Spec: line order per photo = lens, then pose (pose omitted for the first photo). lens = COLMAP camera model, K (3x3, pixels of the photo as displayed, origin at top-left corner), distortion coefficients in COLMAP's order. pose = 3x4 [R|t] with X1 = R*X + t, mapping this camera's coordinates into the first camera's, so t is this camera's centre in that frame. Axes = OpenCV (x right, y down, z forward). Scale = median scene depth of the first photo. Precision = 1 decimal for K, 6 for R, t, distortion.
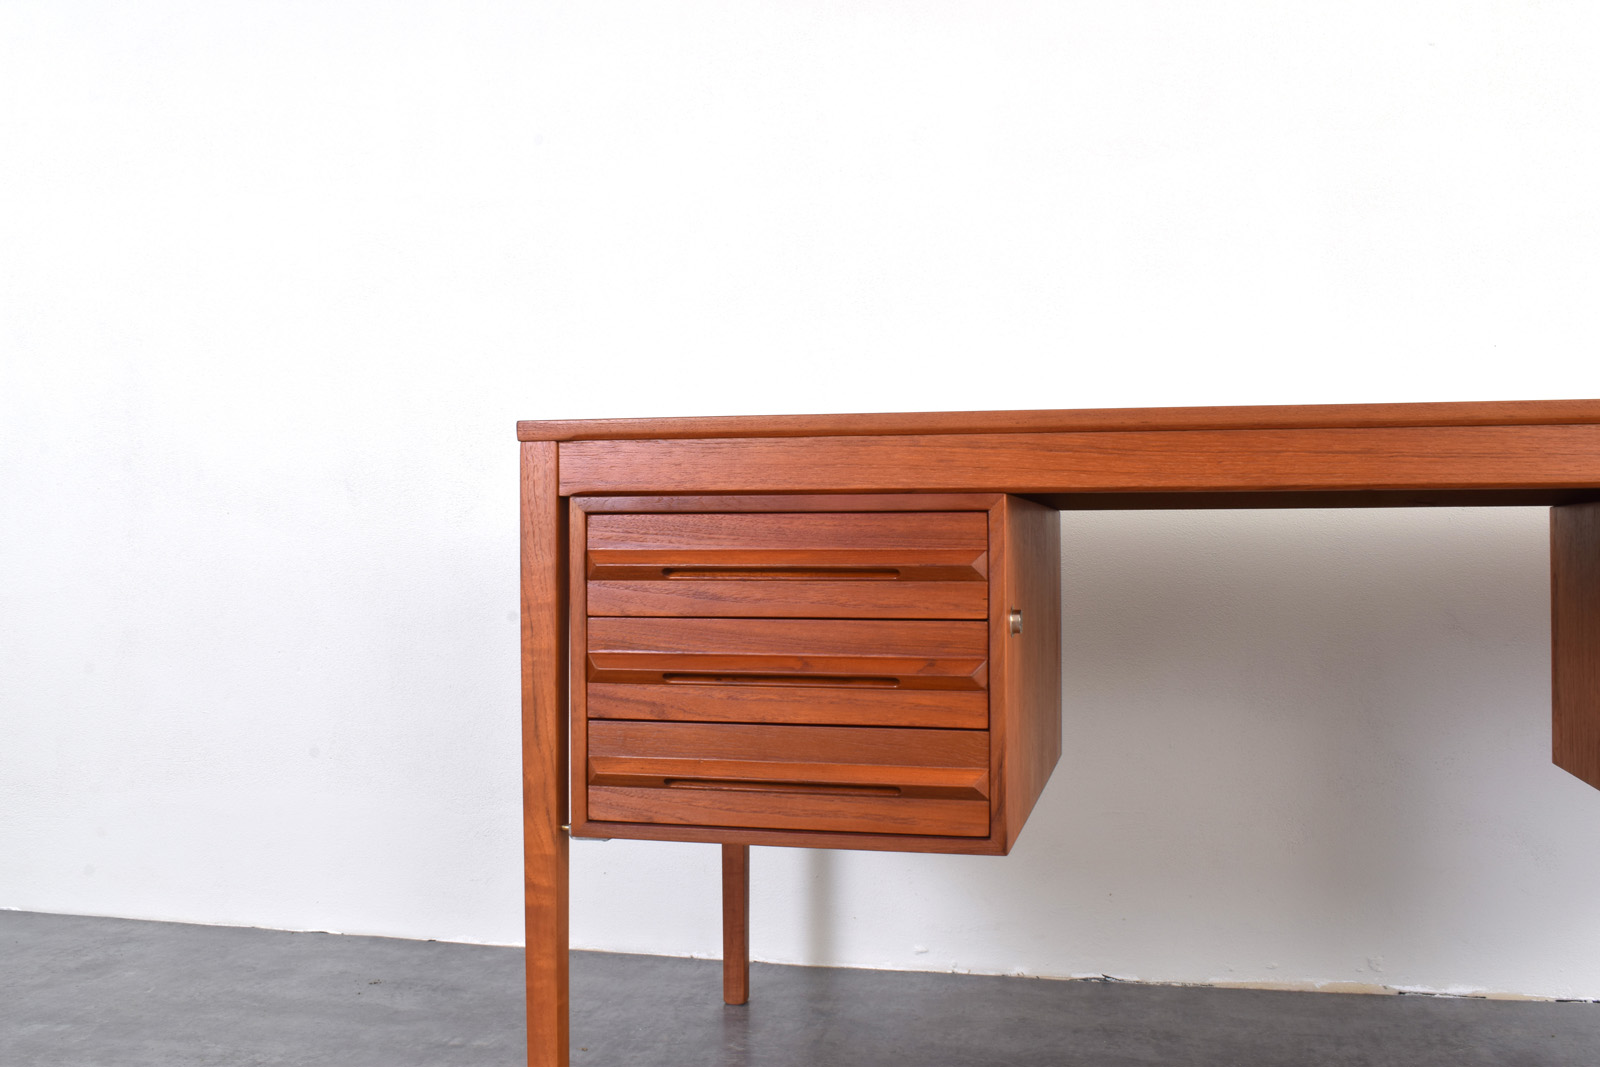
lens RADIAL K [[1567.7, 0, 778.0], [0, 1567.7, 511.6], [0, 0, 1]] dist [-0.071092, 0.000000]
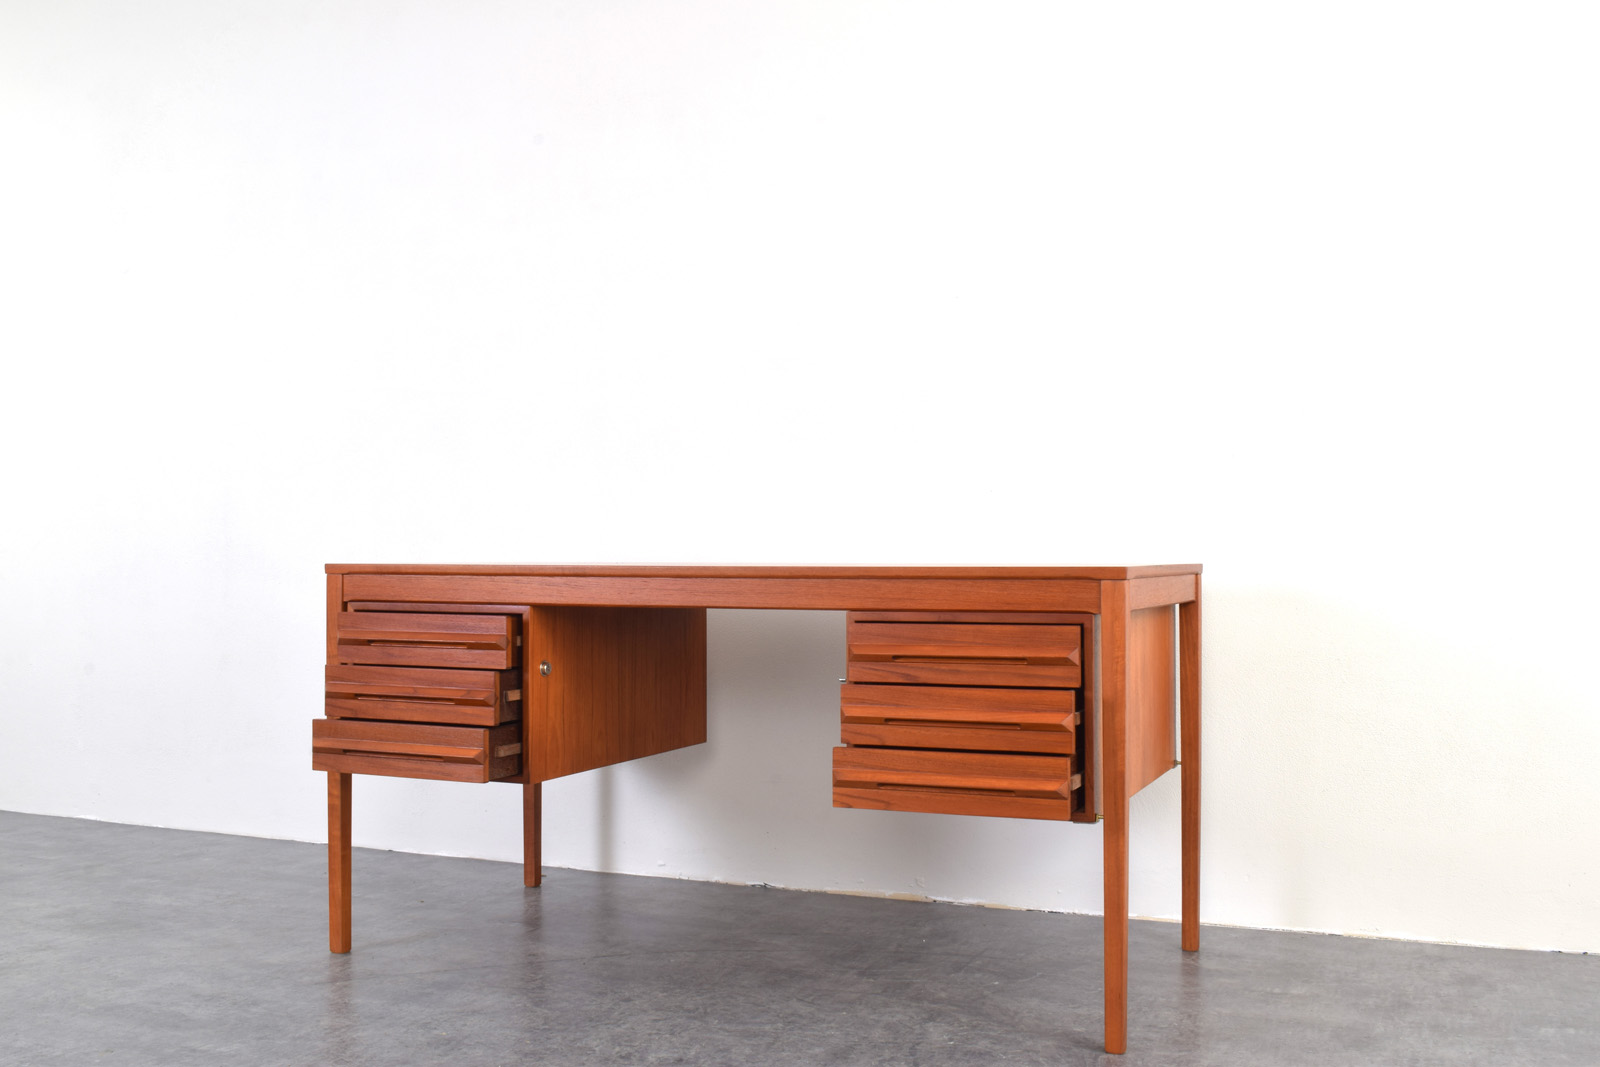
lens RADIAL K [[1639.5, 0, 765.6], [0, 1639.5, 515.2], [0, 0, 1]] dist [-0.066745, 0.000000]
pose [[0.981386, -0.002090, -0.192036, 0.806846], [0.002973, 0.999986, 0.004314, -0.129885], [0.192025, -0.004804, 0.981378, -0.969635]]
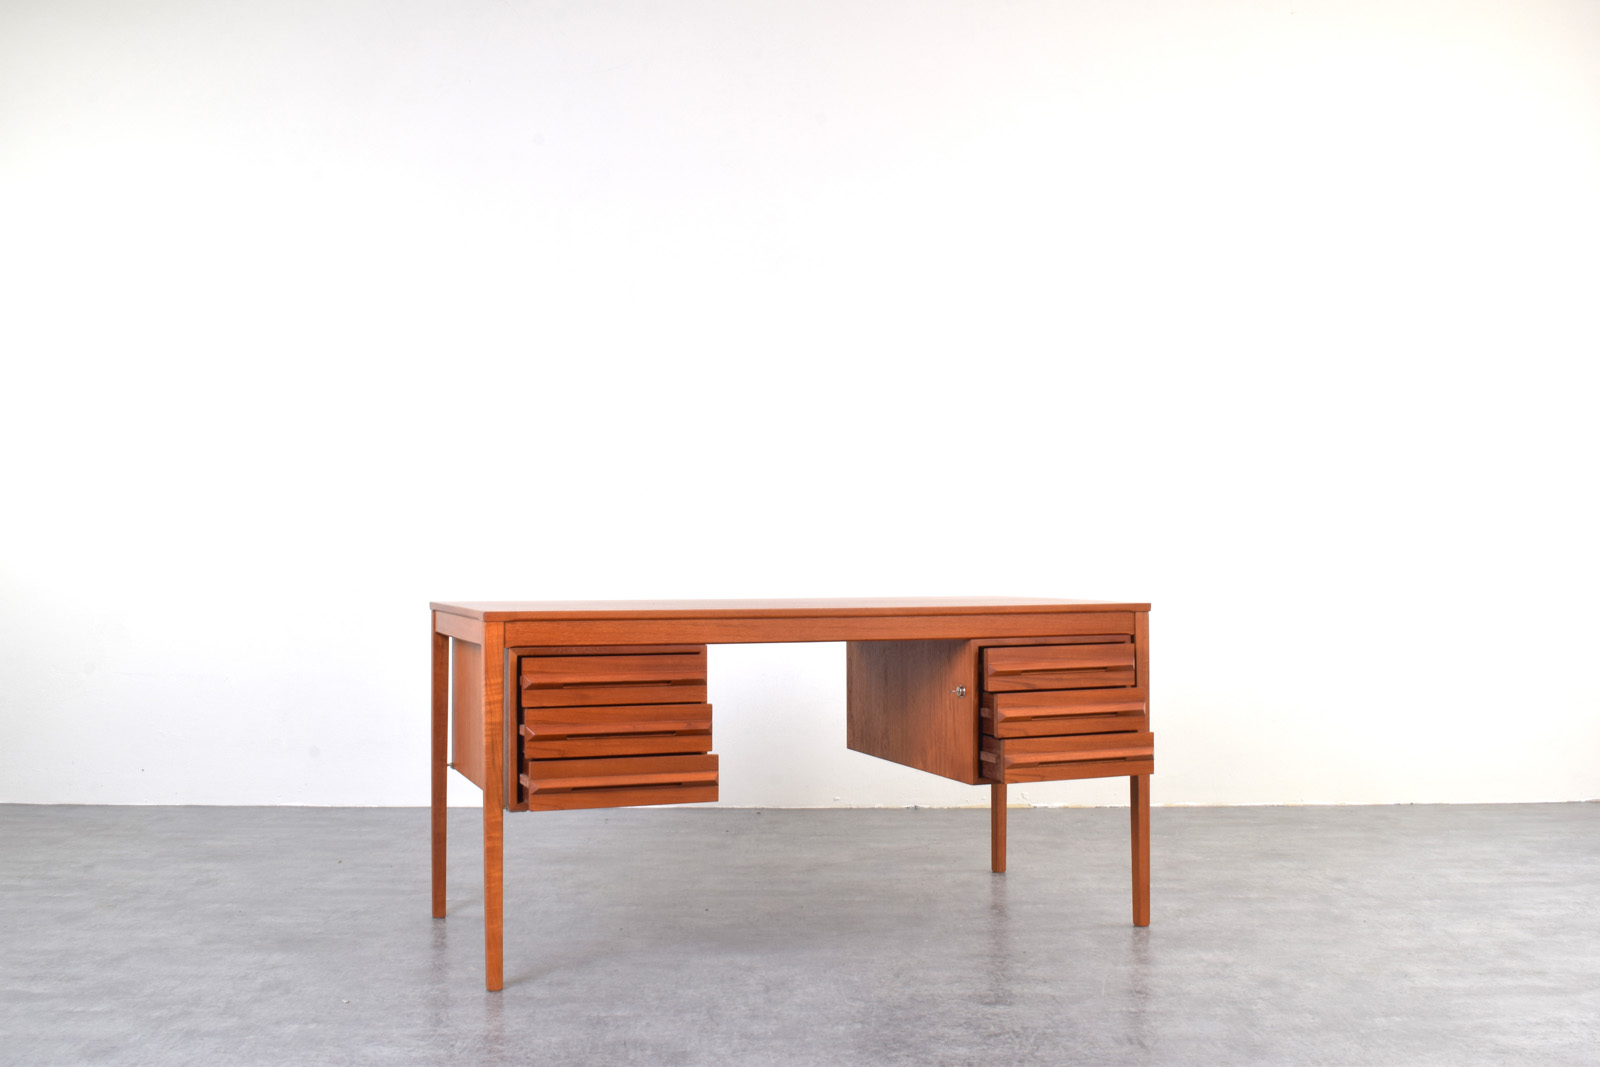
lens RADIAL K [[1639.5, 0, 771.7], [0, 1639.5, 552.7], [0, 0, 1]] dist [-0.066745, 0.000000]
pose [[0.821875, 0.003807, 0.569655, -1.090119], [-0.014266, 0.999802, 0.013900, -0.173011], [-0.569489, -0.019551, 0.821766, -0.980618]]
